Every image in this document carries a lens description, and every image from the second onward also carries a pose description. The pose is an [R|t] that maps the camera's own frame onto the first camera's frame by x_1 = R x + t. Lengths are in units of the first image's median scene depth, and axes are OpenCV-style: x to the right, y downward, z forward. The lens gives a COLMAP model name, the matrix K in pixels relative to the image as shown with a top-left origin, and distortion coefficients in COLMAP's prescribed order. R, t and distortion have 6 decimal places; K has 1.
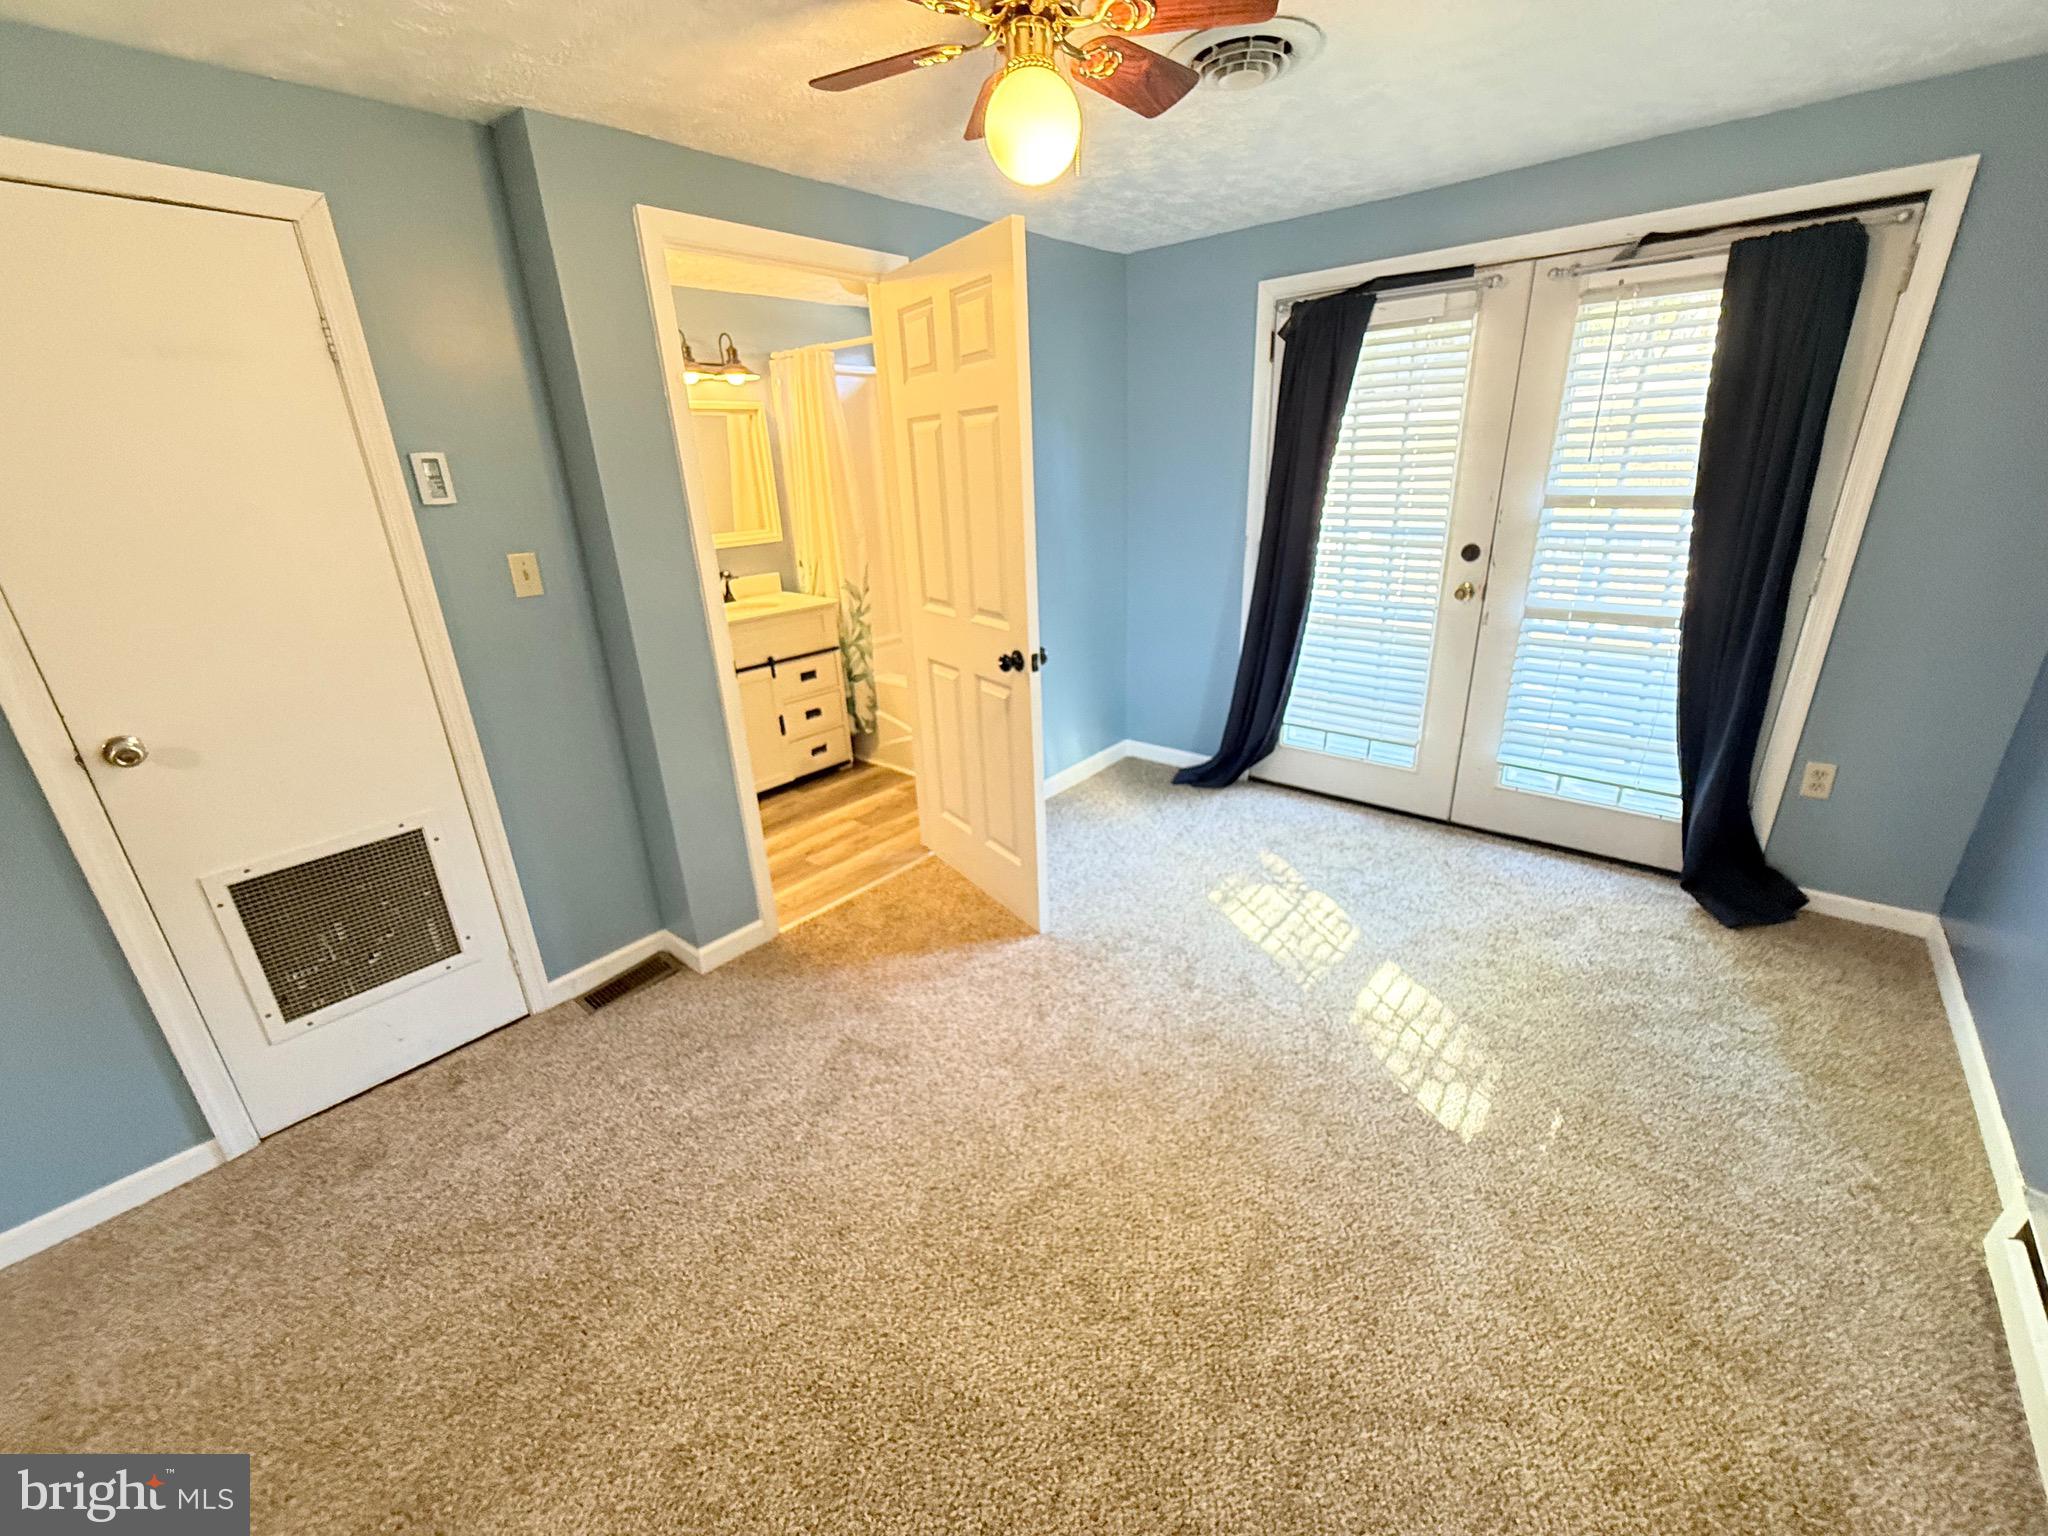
lens RADIAL K [[821.6, 0, 1025.7], [0, 821.6, 772.0], [0, 0, 1]] dist [-0.000444, 0.000267]
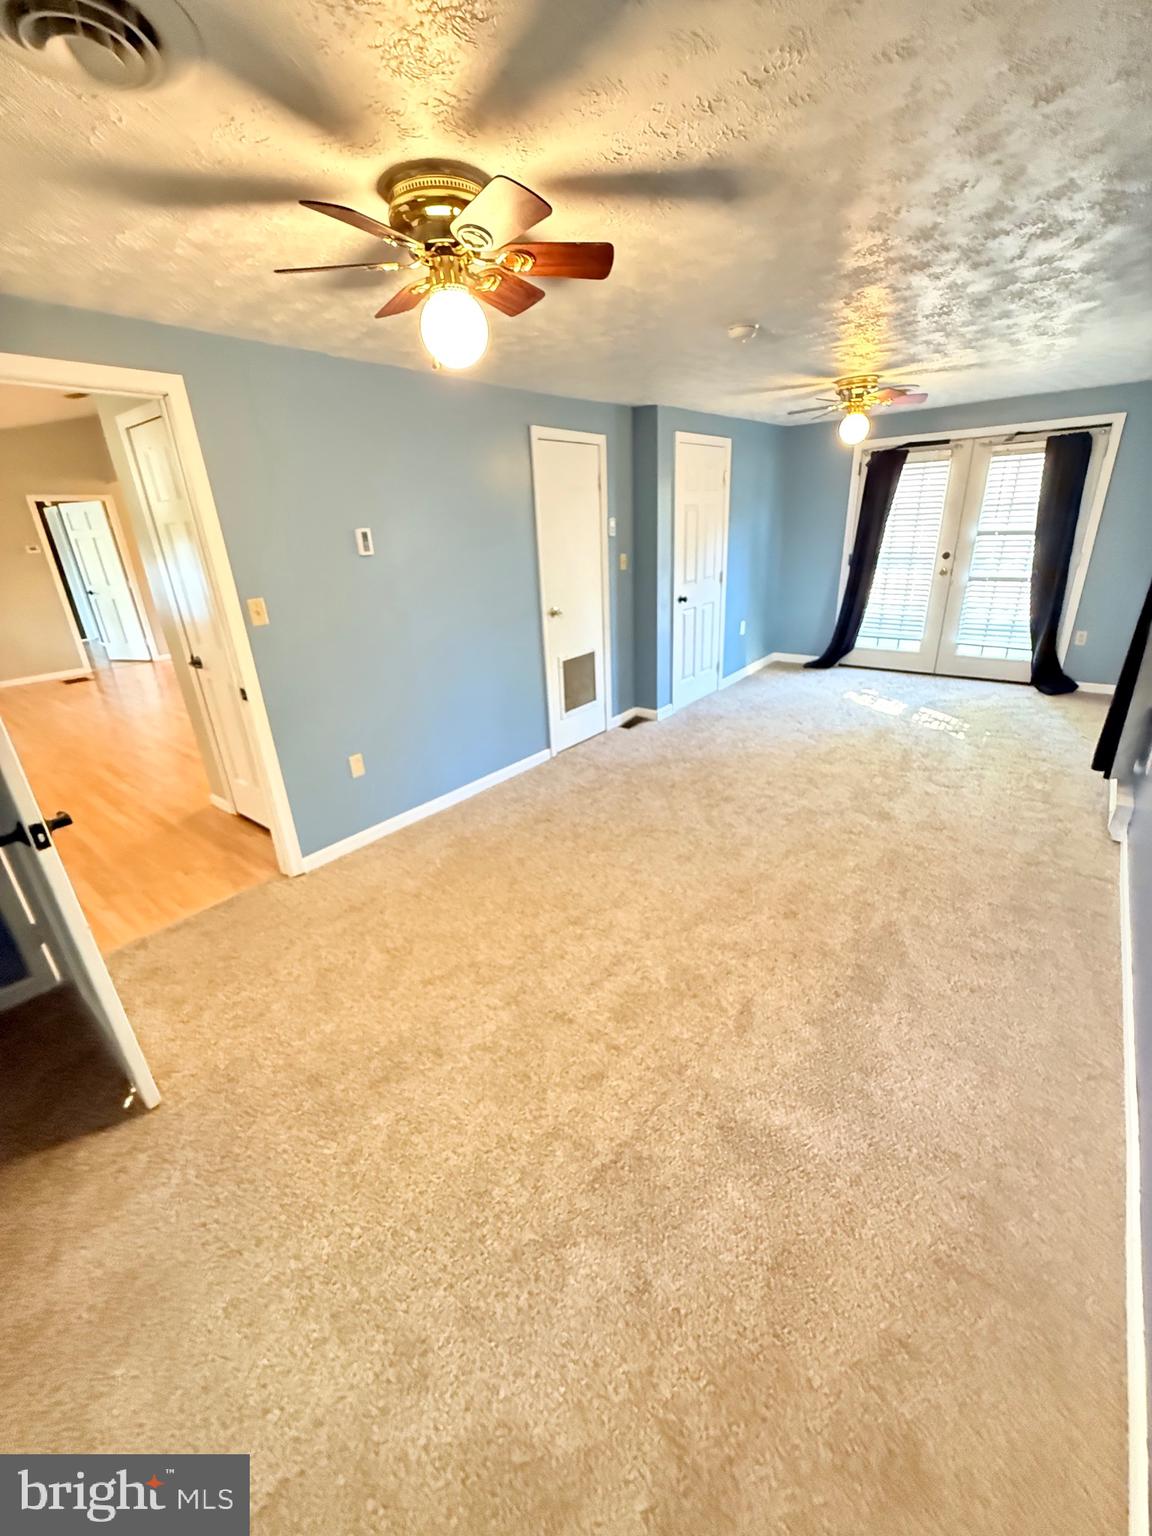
lens RADIAL K [[616.2, 0, 576.0], [0, 616.2, 768.0], [0, 0, 1]] dist [-0.000444, 0.000267]
pose [[0.999560, -0.018301, 0.023350, -0.712343], [0.017806, 0.999616, 0.021217, 0.355000], [-0.023730, -0.020792, 0.999502, -0.949033]]
